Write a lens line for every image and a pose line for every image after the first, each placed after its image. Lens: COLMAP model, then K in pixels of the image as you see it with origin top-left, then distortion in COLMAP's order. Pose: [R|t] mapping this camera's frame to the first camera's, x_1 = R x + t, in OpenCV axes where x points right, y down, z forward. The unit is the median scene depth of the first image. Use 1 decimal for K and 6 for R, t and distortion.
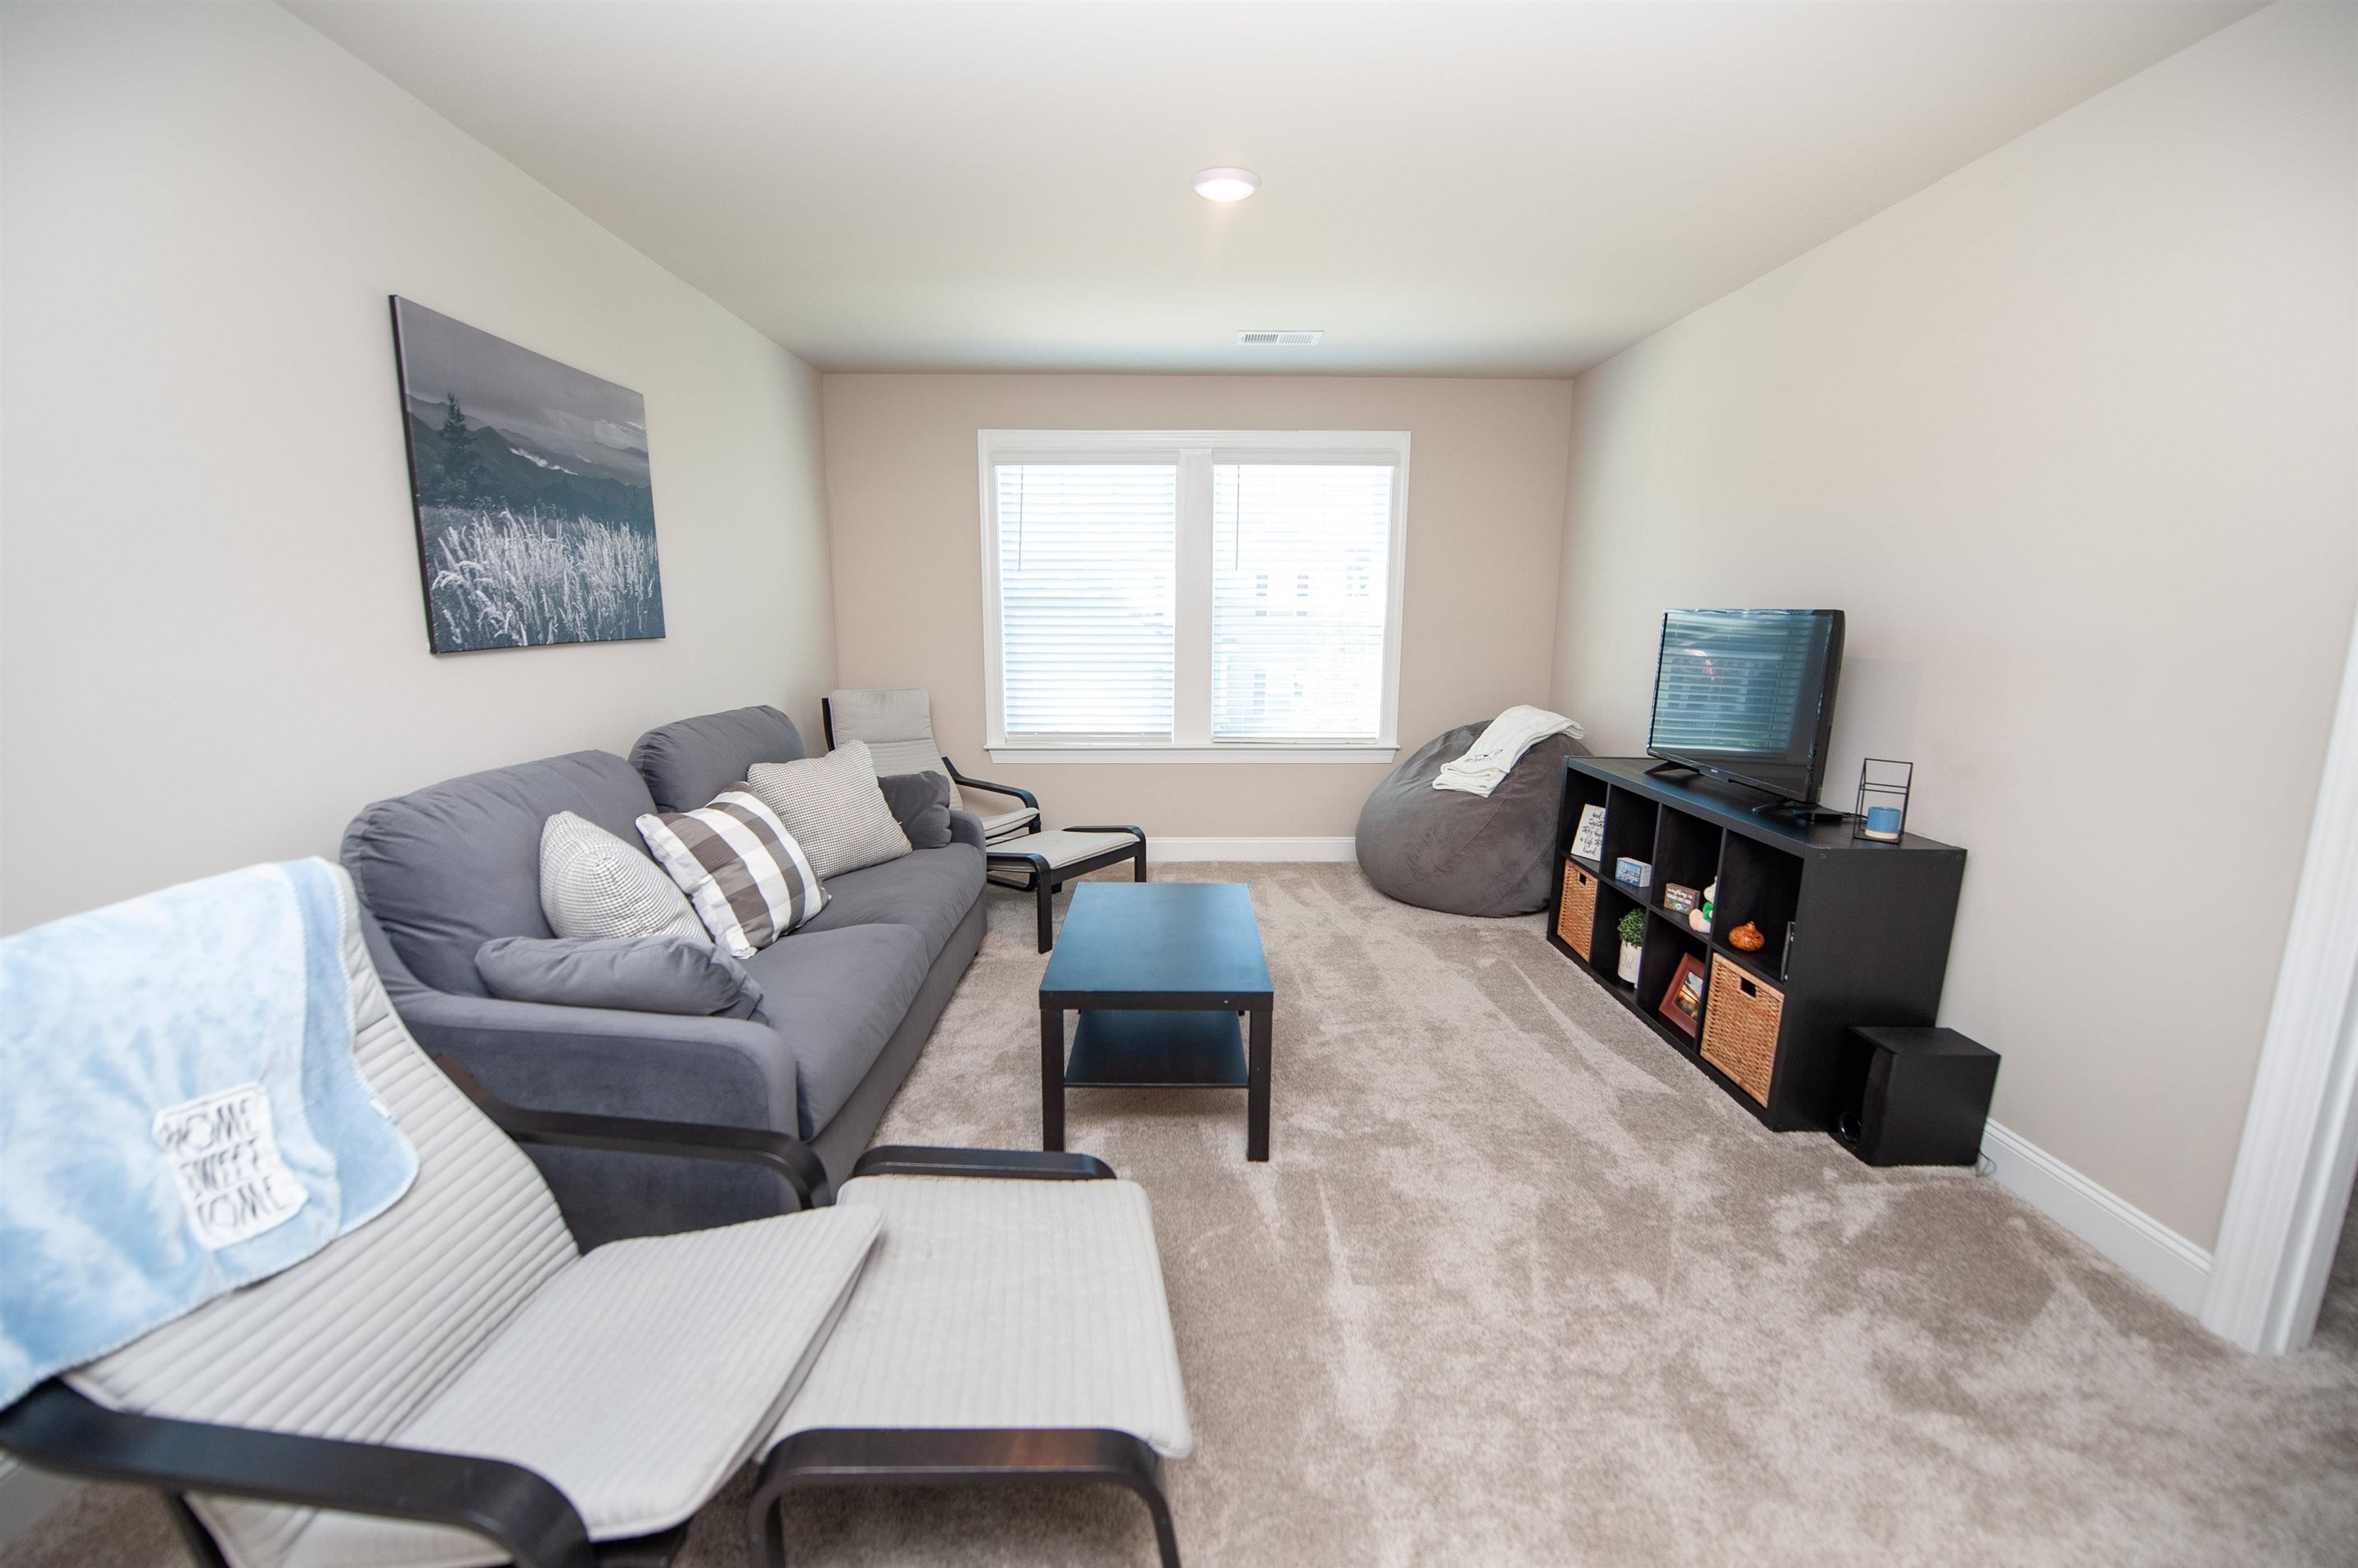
lens RADIAL K [[941.2, 0, 1179.0], [0, 941.2, 784.0], [0, 0, 1]] dist [-0.006756, -0.004708]
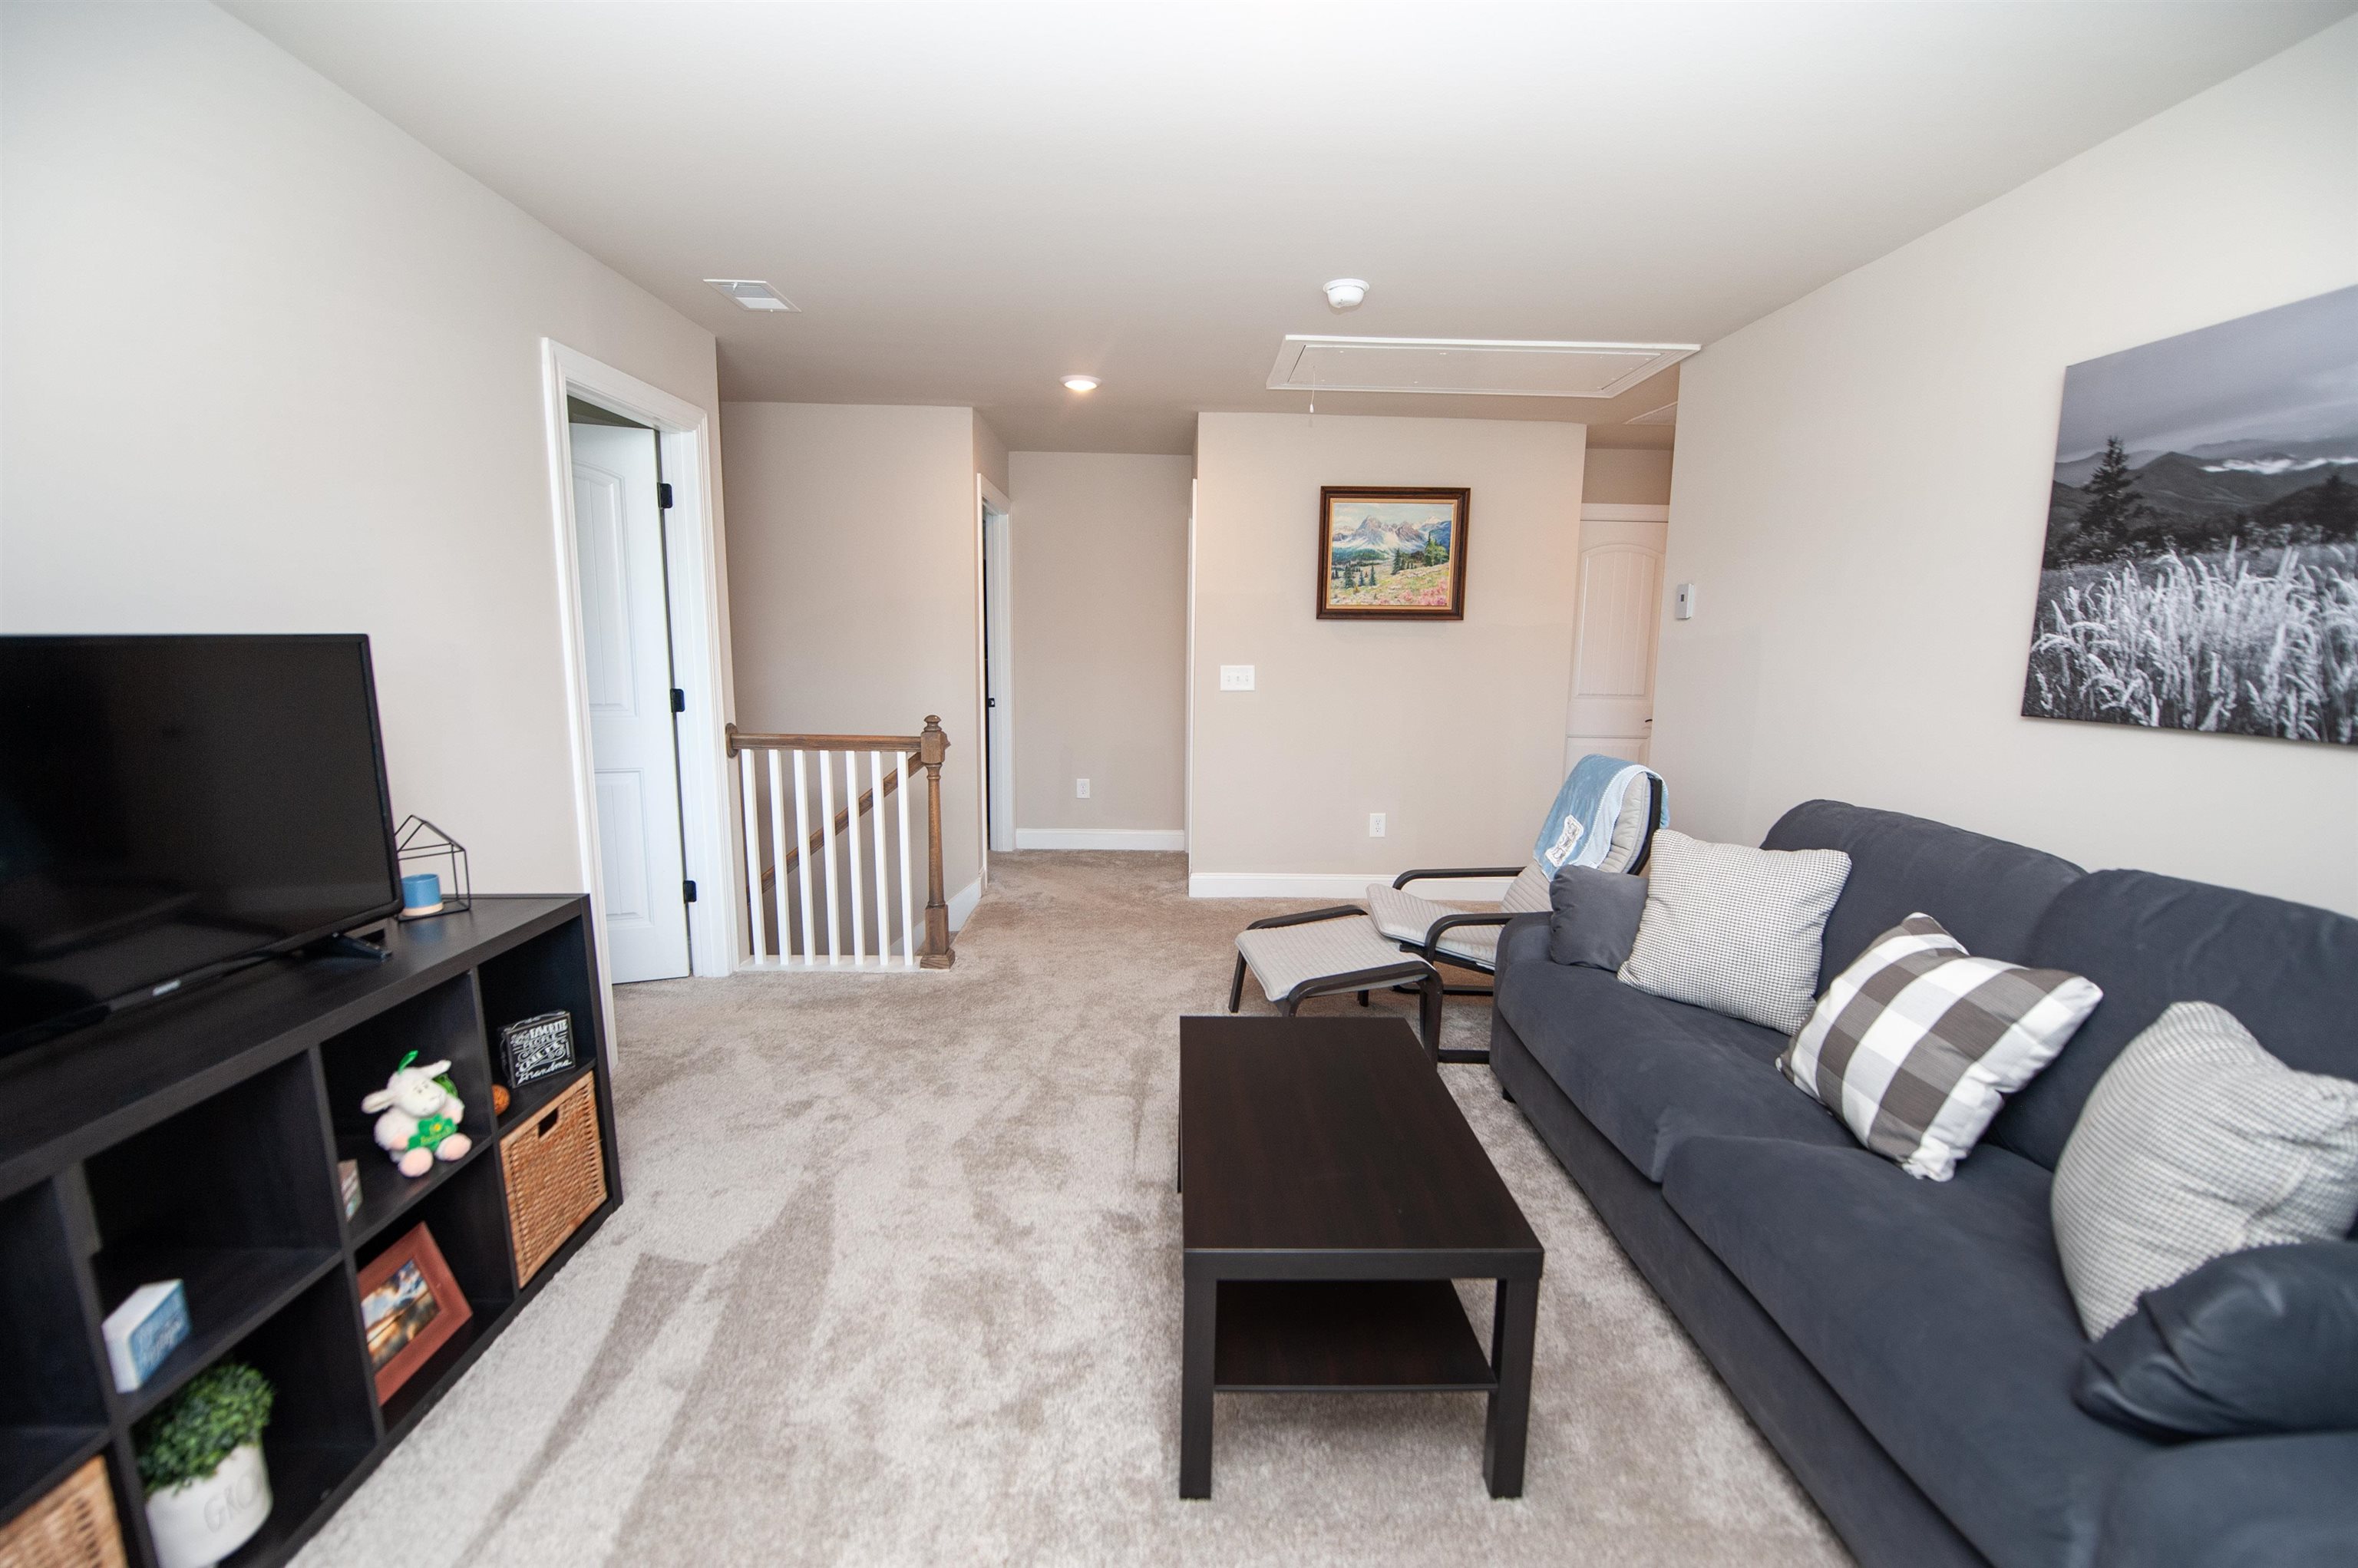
lens RADIAL K [[950.2, 0, 1189.0], [0, 950.2, 786.8], [0, 0, 1]] dist [-0.011628, -0.004645]
pose [[-0.999403, -0.021763, -0.026840, 0.114784], [-0.029499, 0.941857, 0.334718, -0.343562], [0.017995, 0.335309, -0.941936, 1.775783]]
